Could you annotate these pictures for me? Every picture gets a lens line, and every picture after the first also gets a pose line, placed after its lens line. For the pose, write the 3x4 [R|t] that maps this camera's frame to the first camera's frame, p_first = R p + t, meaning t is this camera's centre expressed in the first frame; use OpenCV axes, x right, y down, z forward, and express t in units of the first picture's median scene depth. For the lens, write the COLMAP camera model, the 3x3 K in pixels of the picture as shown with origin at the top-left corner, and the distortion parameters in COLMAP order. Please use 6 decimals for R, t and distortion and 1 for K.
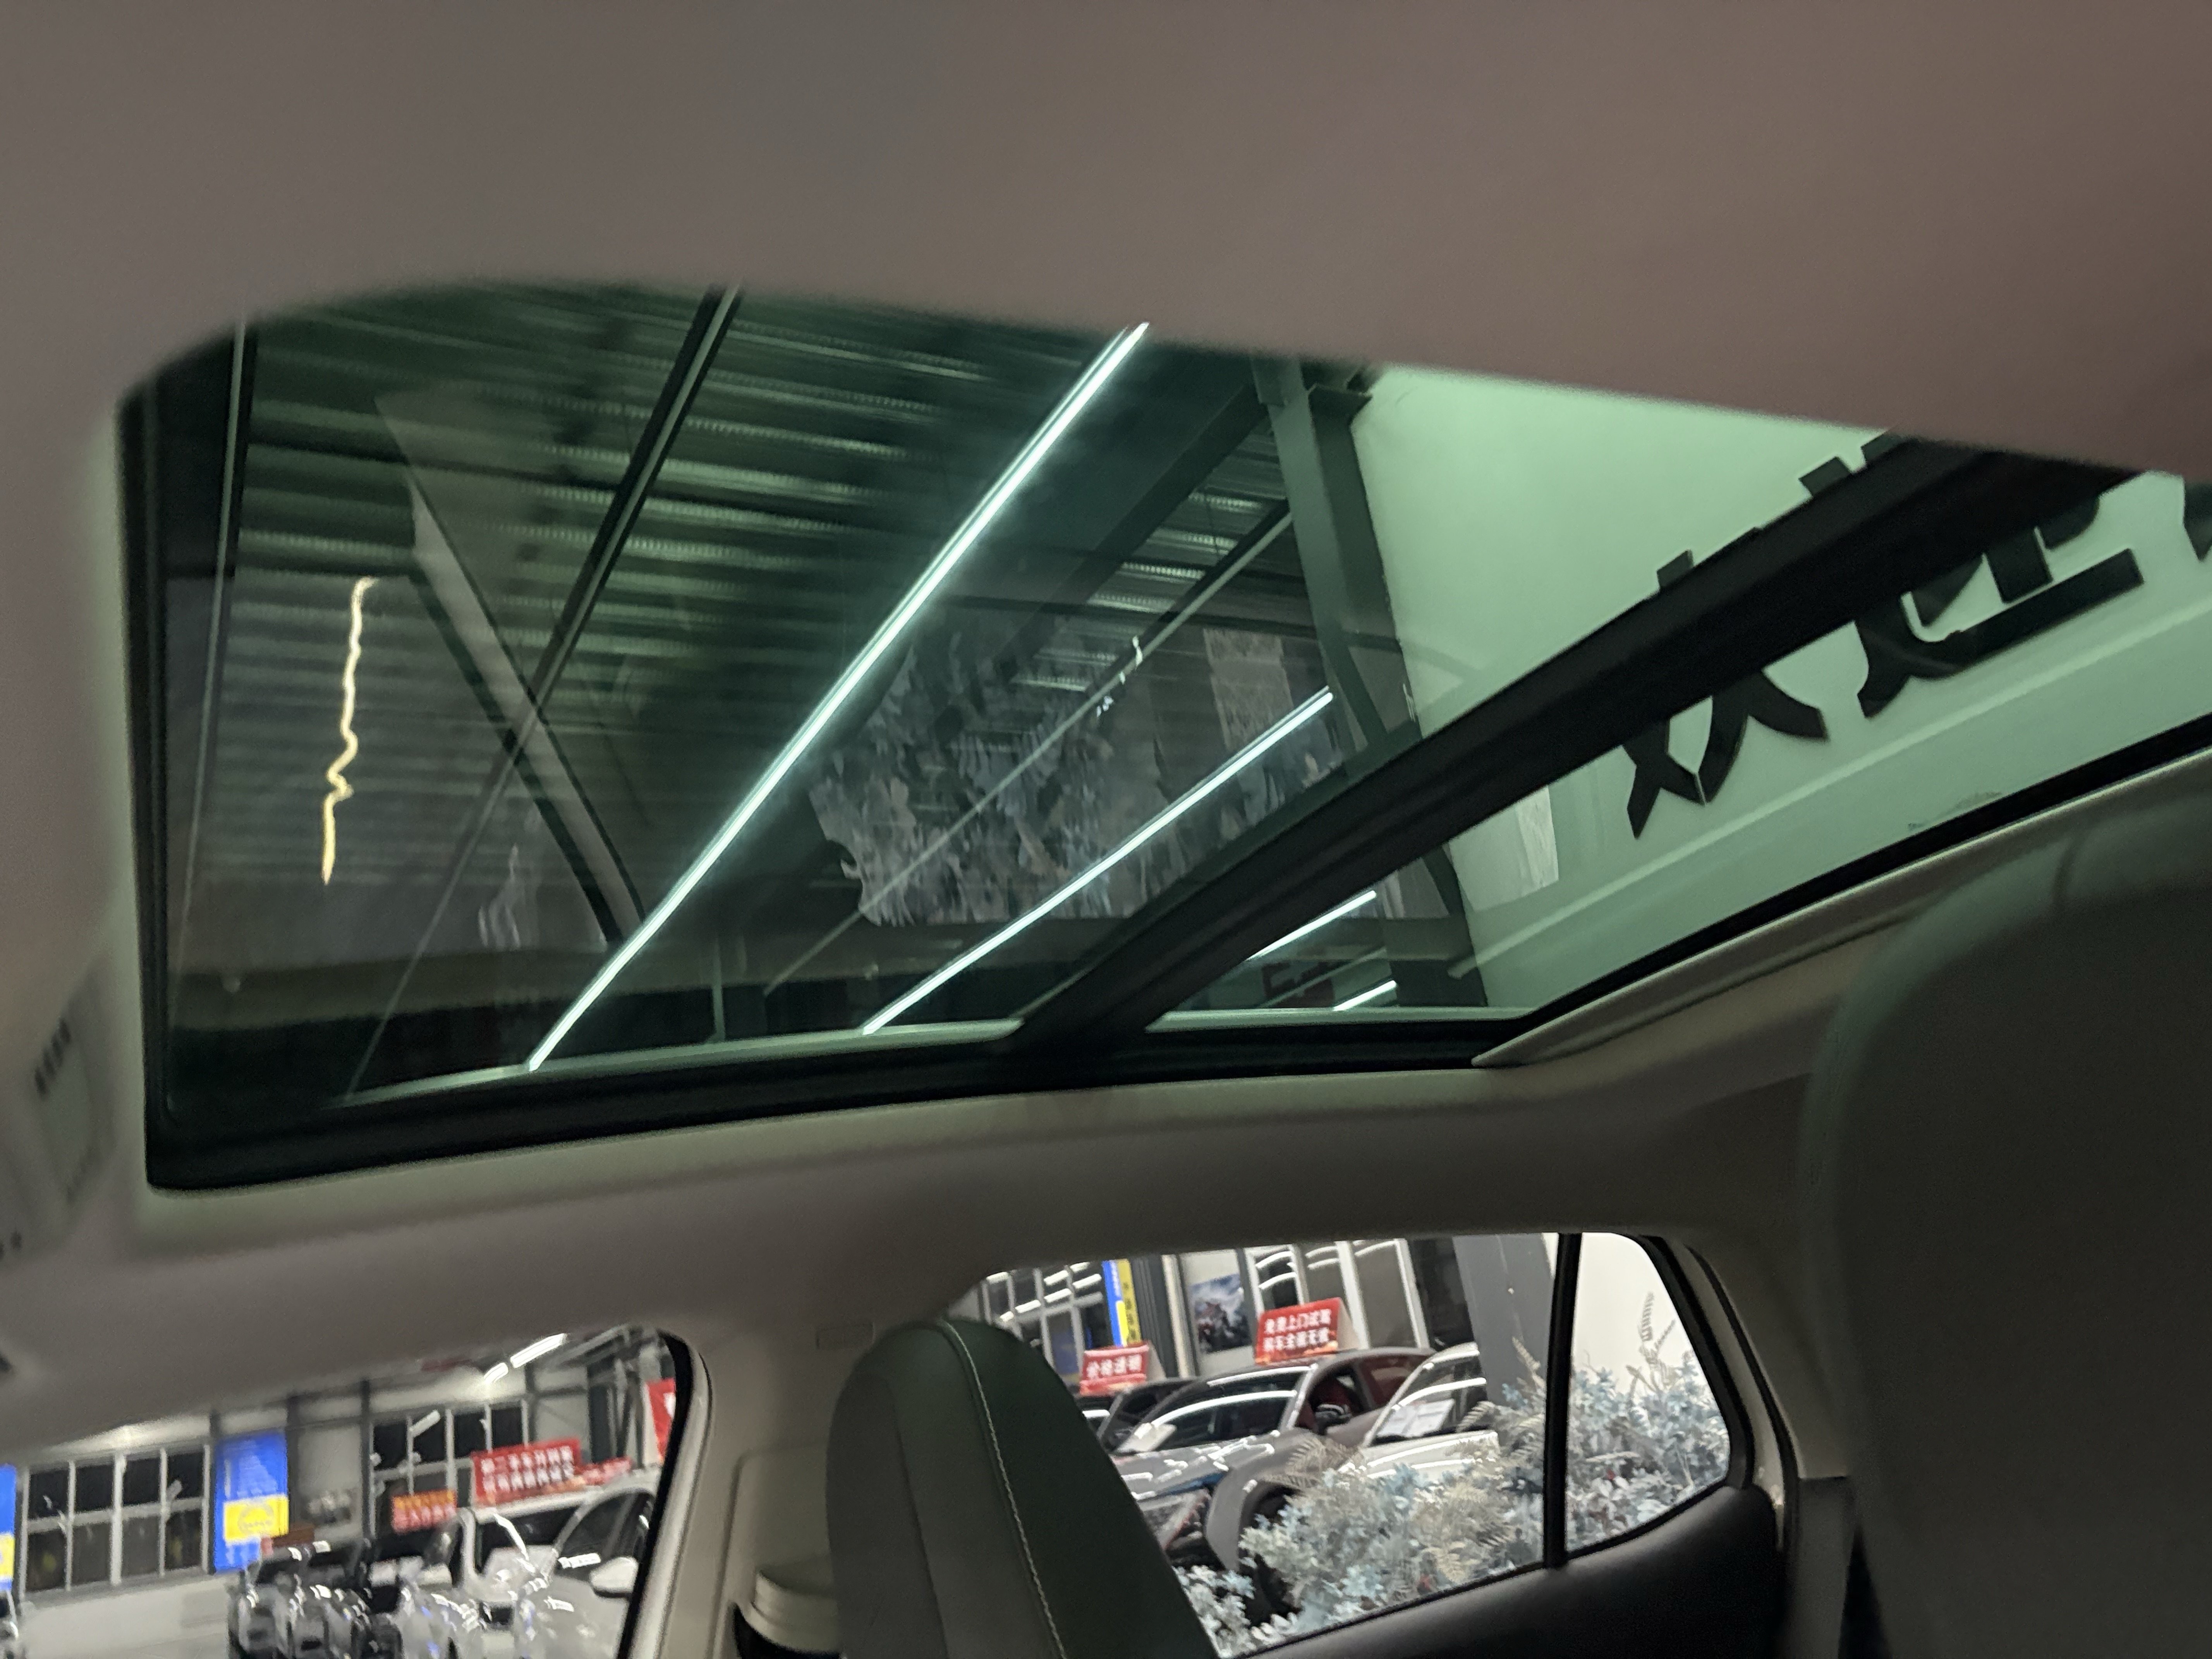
lens RADIAL K [[1673.2, 0, 1100.6], [0, 1673.2, 870.4], [0, 0, 1]] dist [0.039898, -0.037420]
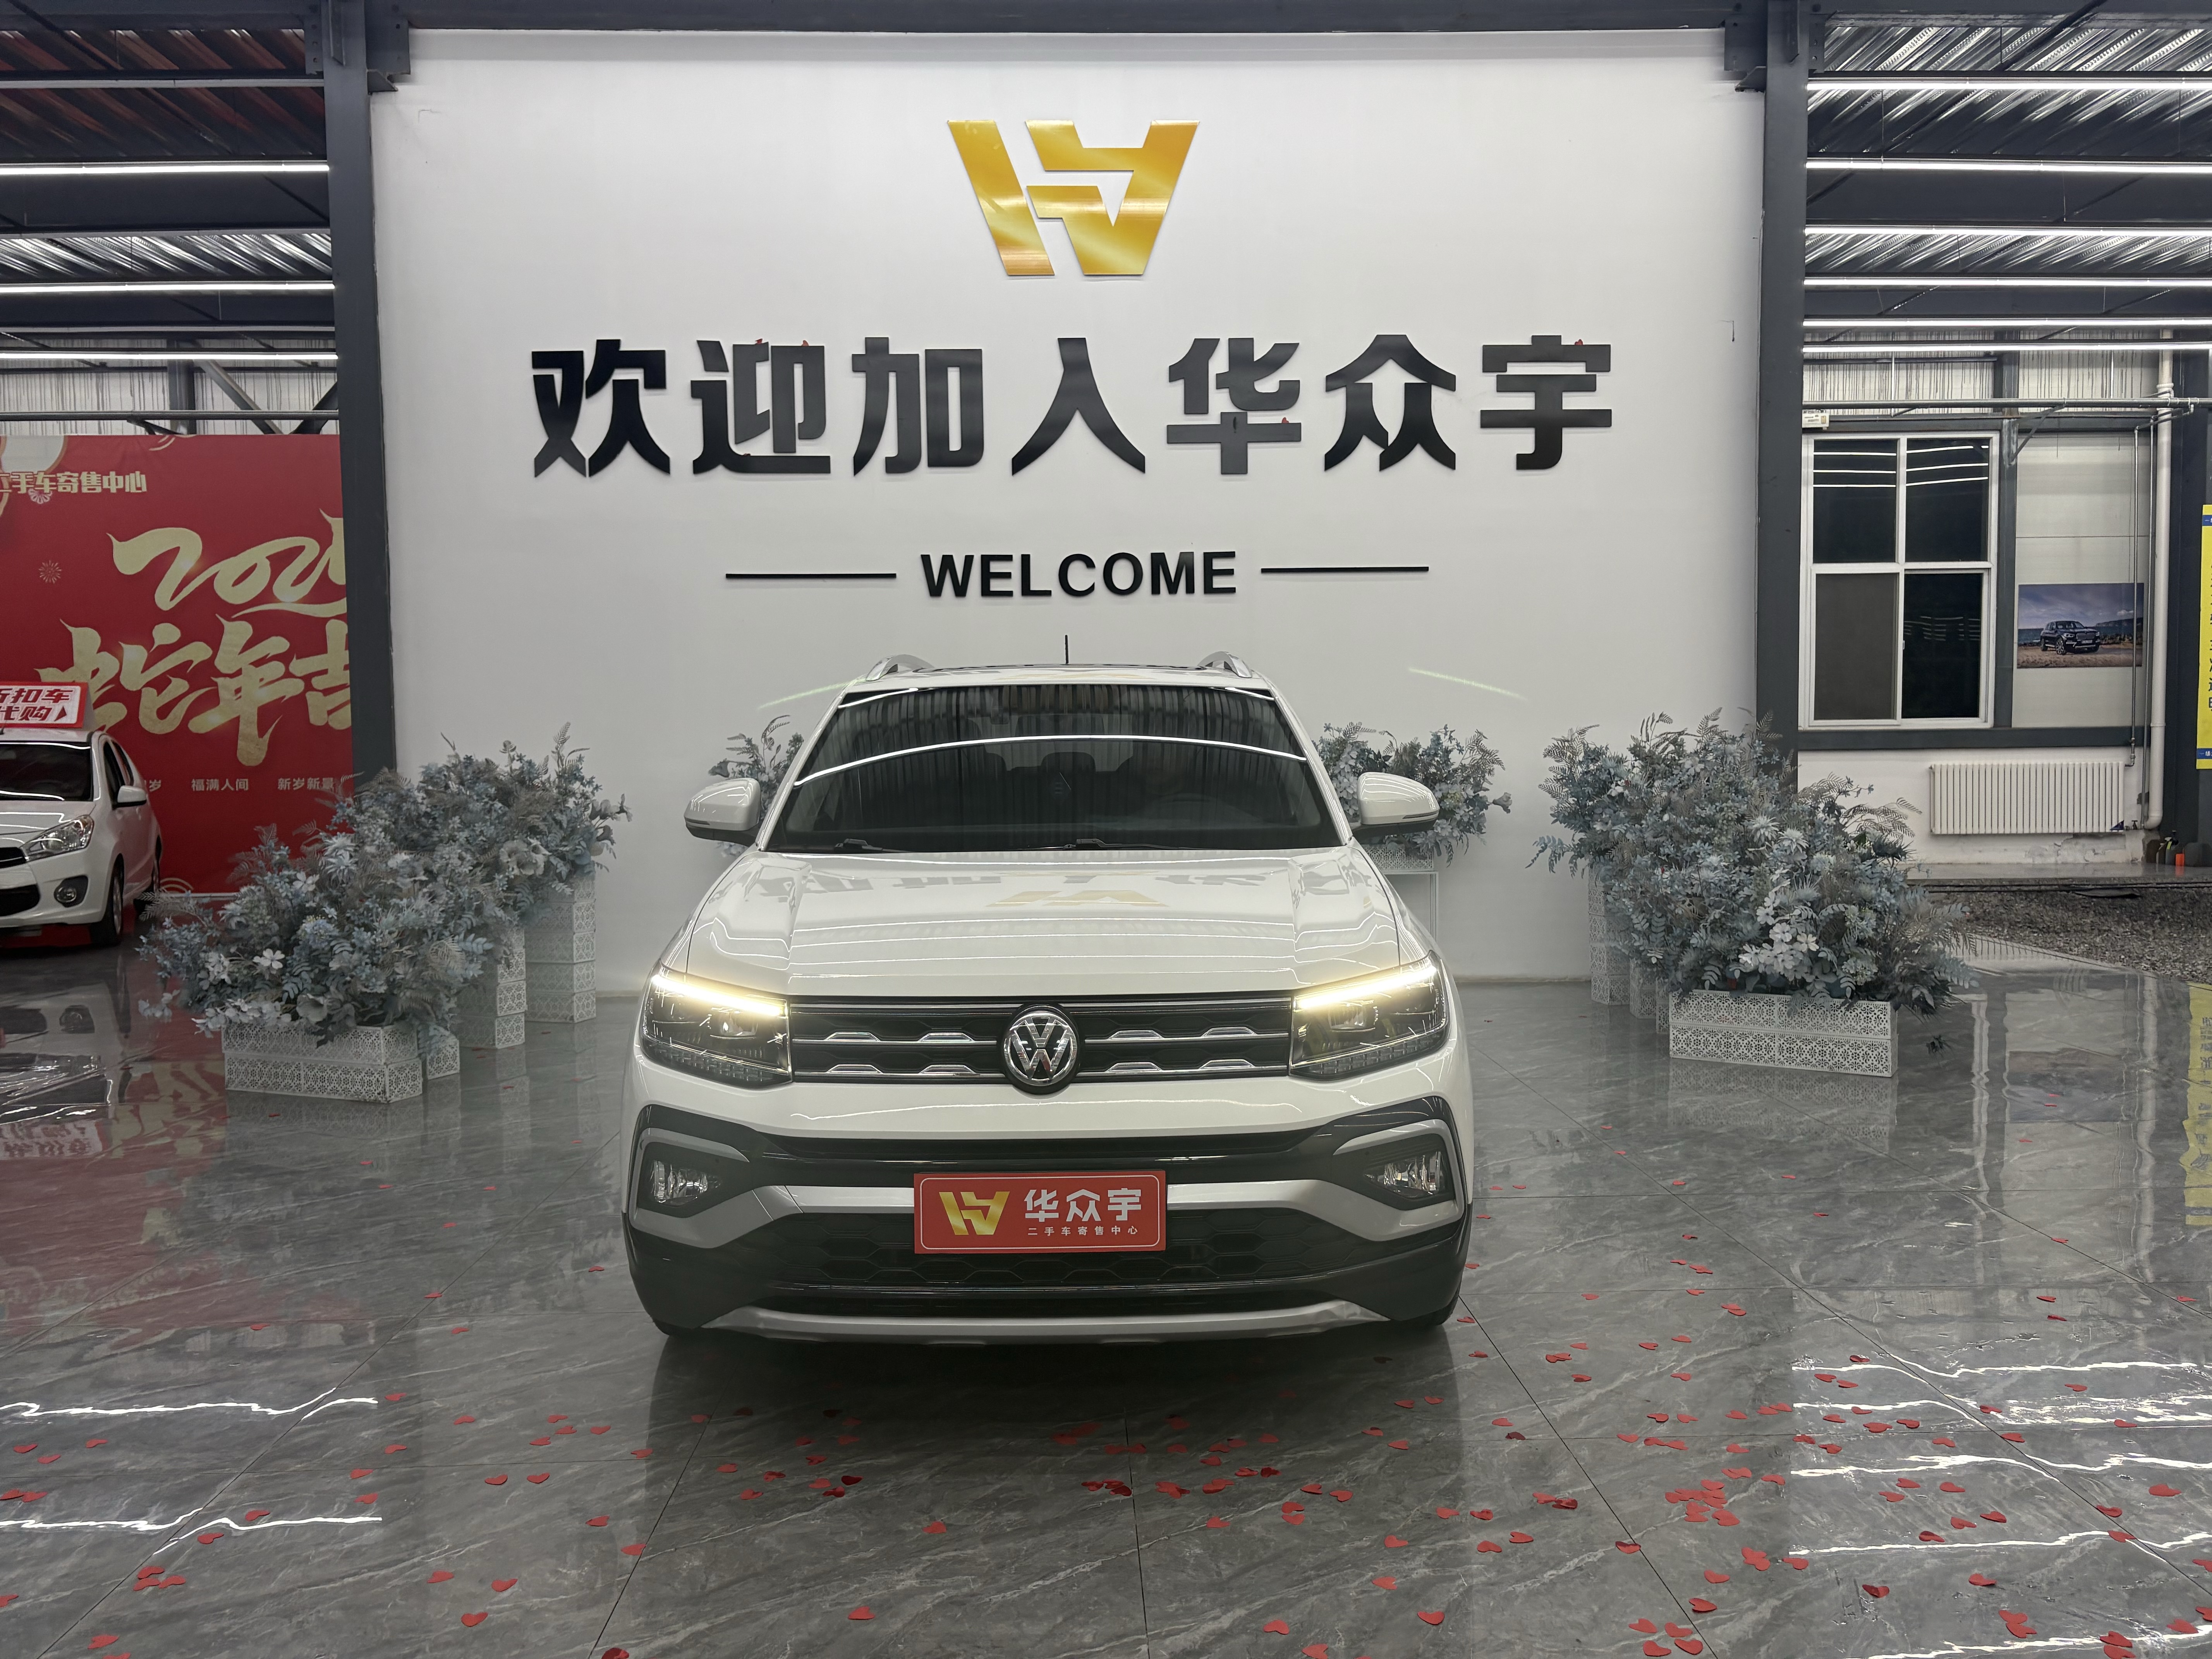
lens RADIAL K [[1673.2, 0, 1099.0], [0, 1673.2, 854.4], [0, 0, 1]] dist [0.039898, -0.037420]
pose [[0.455032, 0.088451, 0.886071, -0.177333], [-0.333236, 0.939667, 0.077329, 0.003480], [-0.825772, -0.330458, 0.457054, -0.079842]]
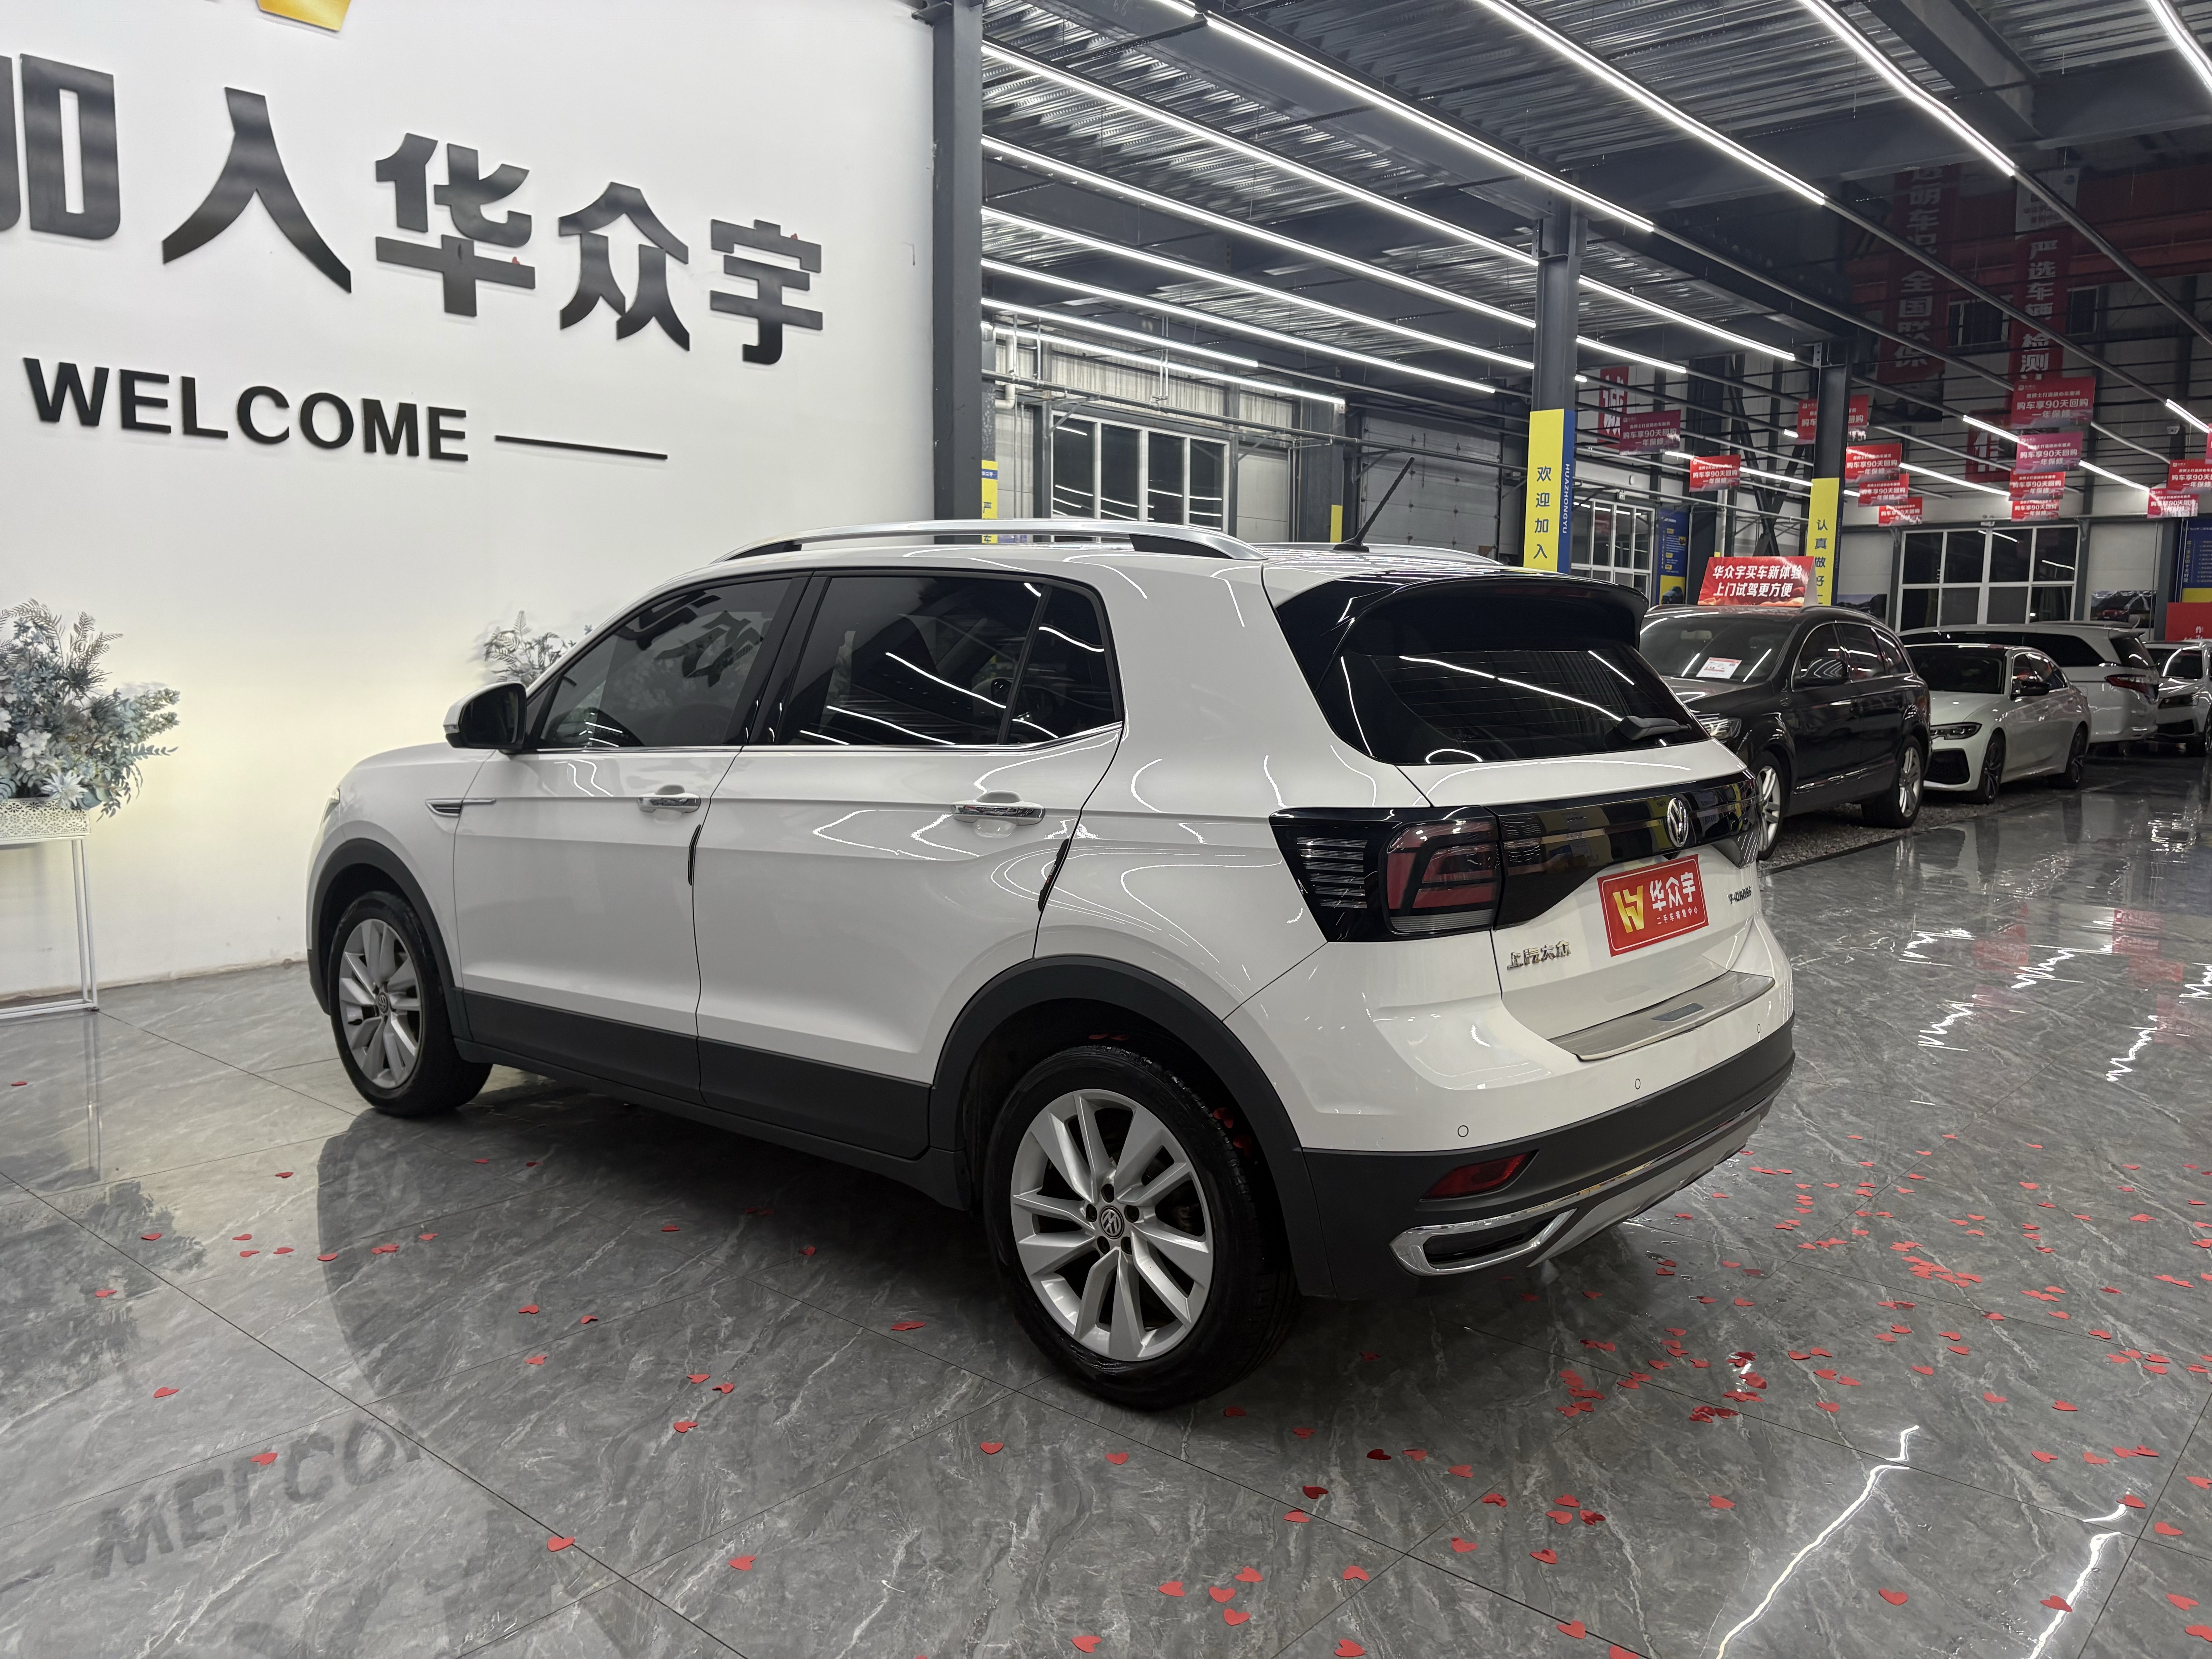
lens RADIAL K [[1673.2, 0, 1131.3], [0, 1673.2, 833.7], [0, 0, 1]] dist [0.039898, -0.037420]
pose [[-0.352932, 0.042025, 0.934705, -0.167442], [-0.252901, 0.957521, -0.138543, 0.040802], [-0.900822, -0.285284, -0.327312, 0.043836]]
